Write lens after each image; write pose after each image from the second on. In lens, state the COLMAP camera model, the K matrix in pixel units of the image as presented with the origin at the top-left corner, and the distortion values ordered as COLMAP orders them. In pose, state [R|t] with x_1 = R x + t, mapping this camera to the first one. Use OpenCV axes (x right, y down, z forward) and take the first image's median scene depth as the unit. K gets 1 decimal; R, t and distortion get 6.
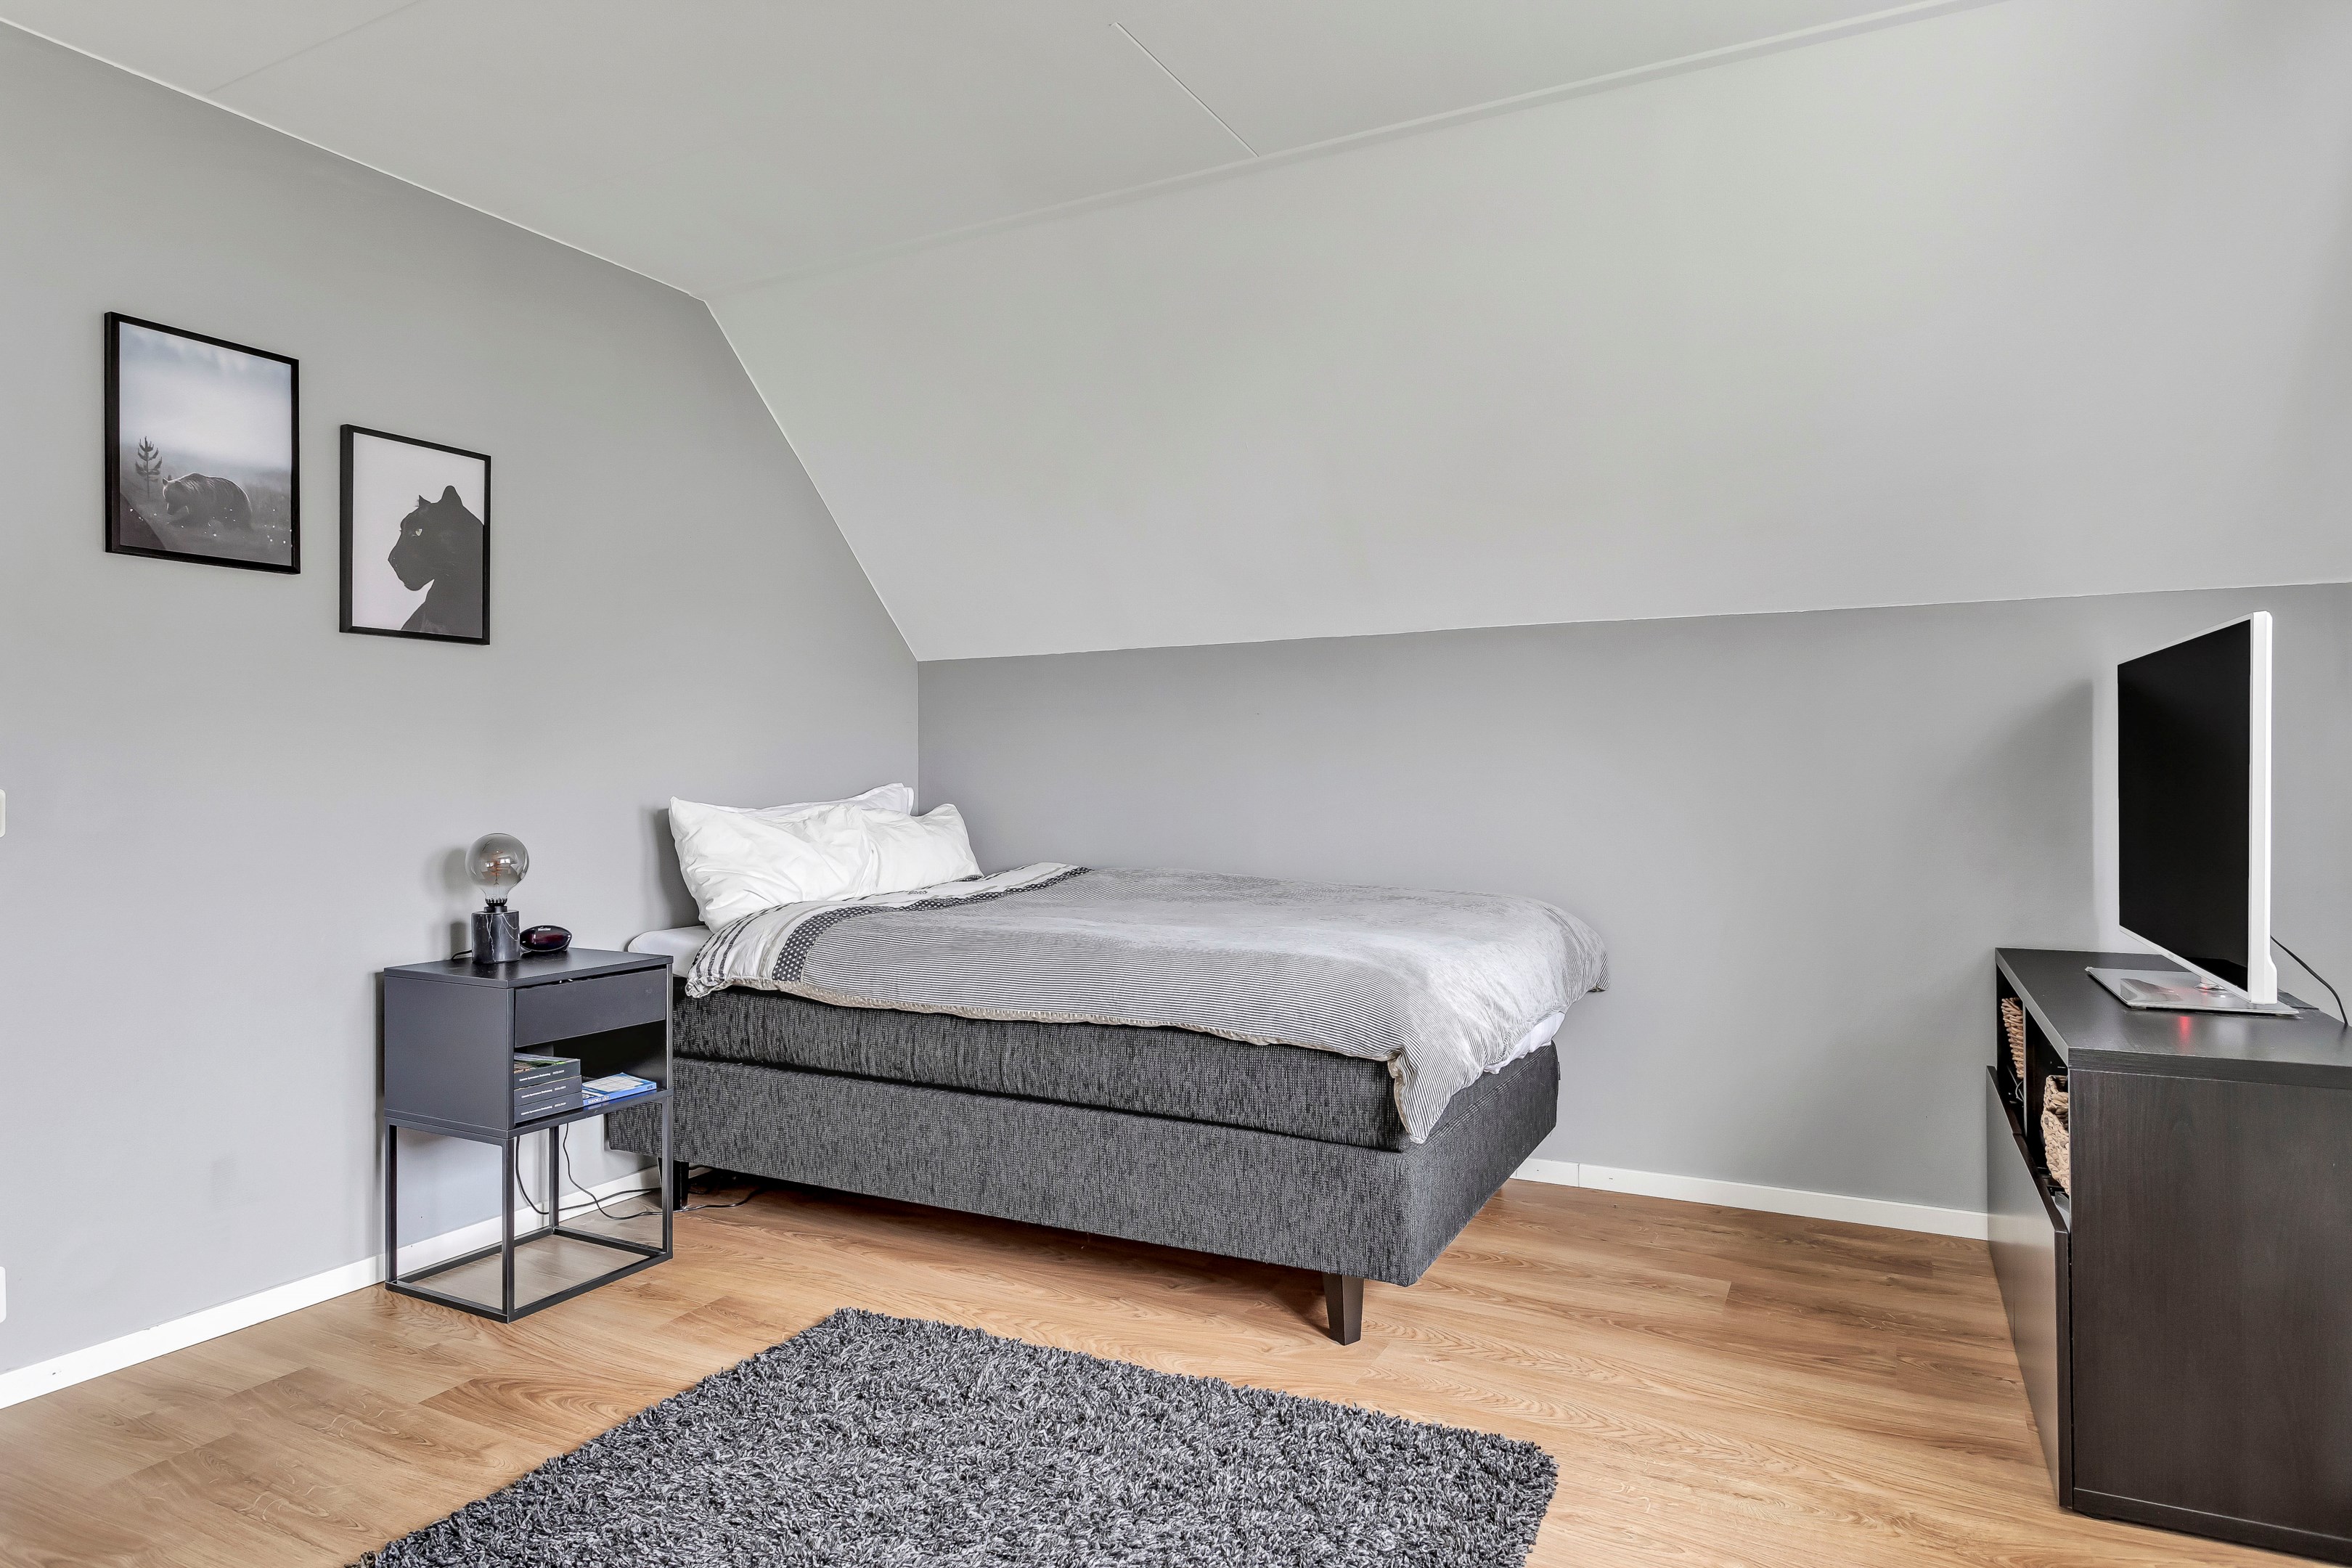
lens RADIAL K [[1342.9, 0, 1176.0], [0, 1342.9, 784.0], [0, 0, 1]] dist [-0.000087, 0.003266]
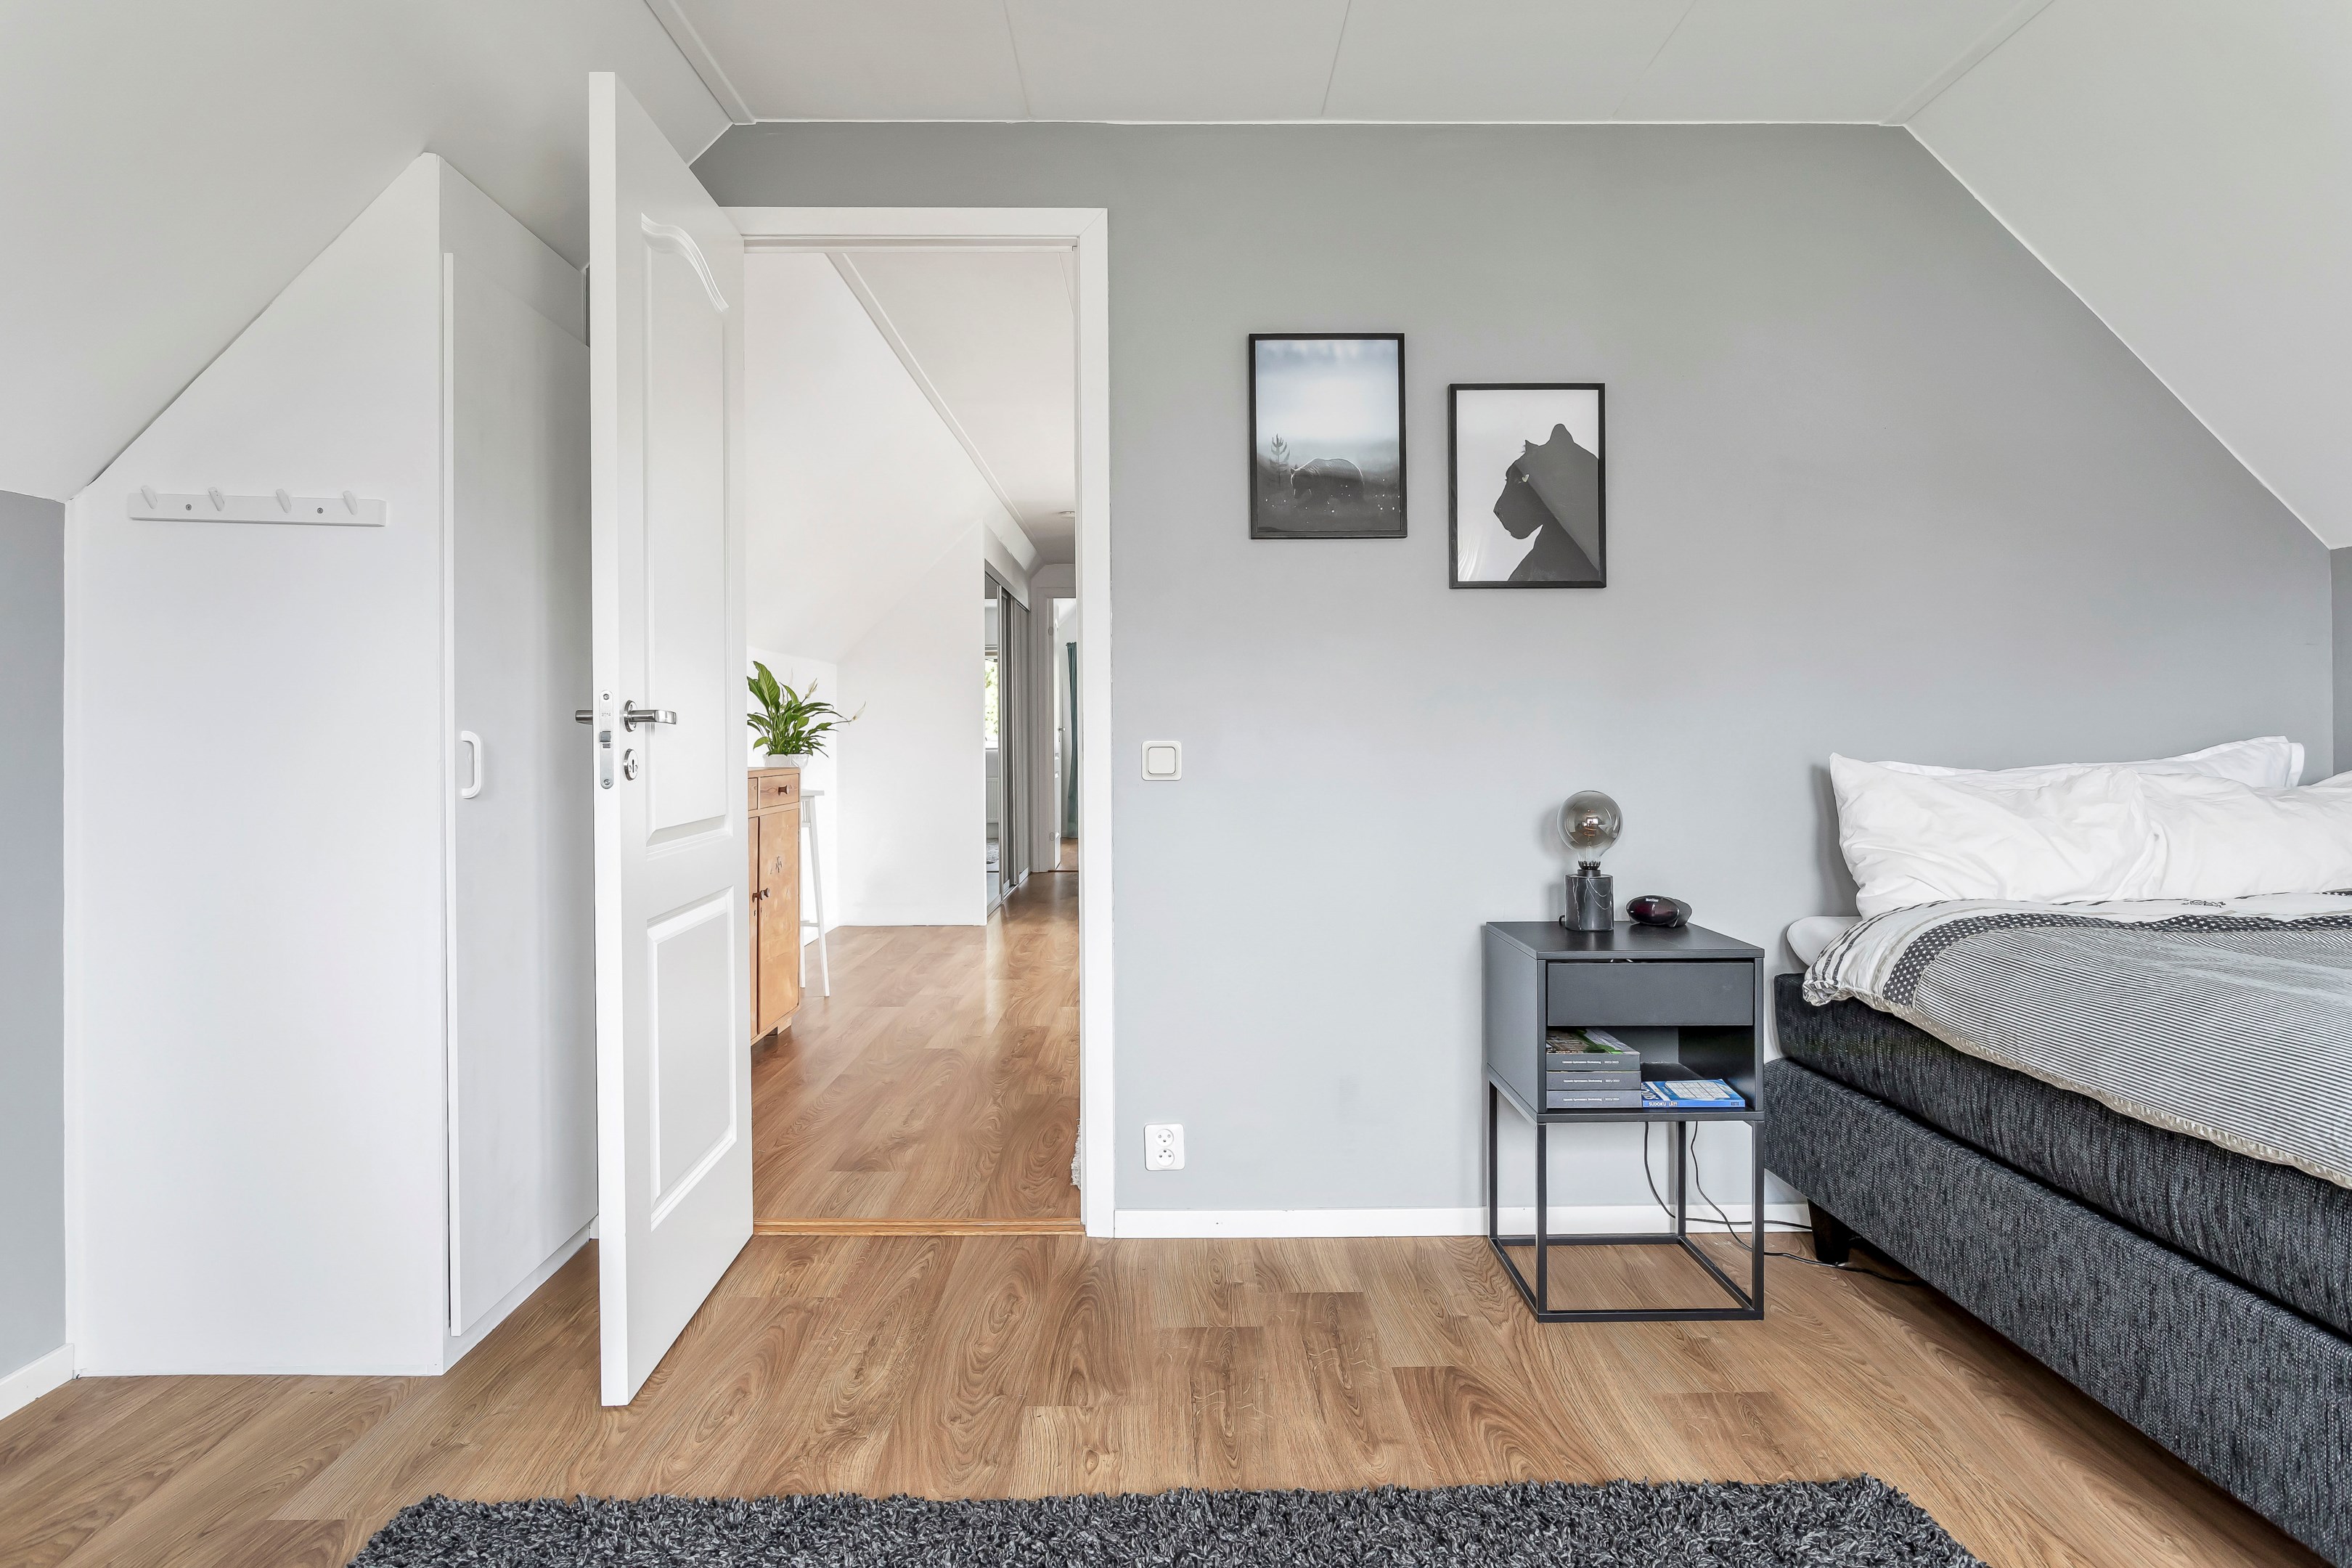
lens RADIAL K [[1379.4, 0, 1175.6], [0, 1379.4, 741.7], [0, 0, 1]] dist [-0.005564, 0.001559]
pose [[0.486096, 0.003501, -0.873898, 0.187744], [-0.001421, 0.999994, 0.003215, 0.000571], [0.873904, -0.000321, 0.486098, 0.295513]]
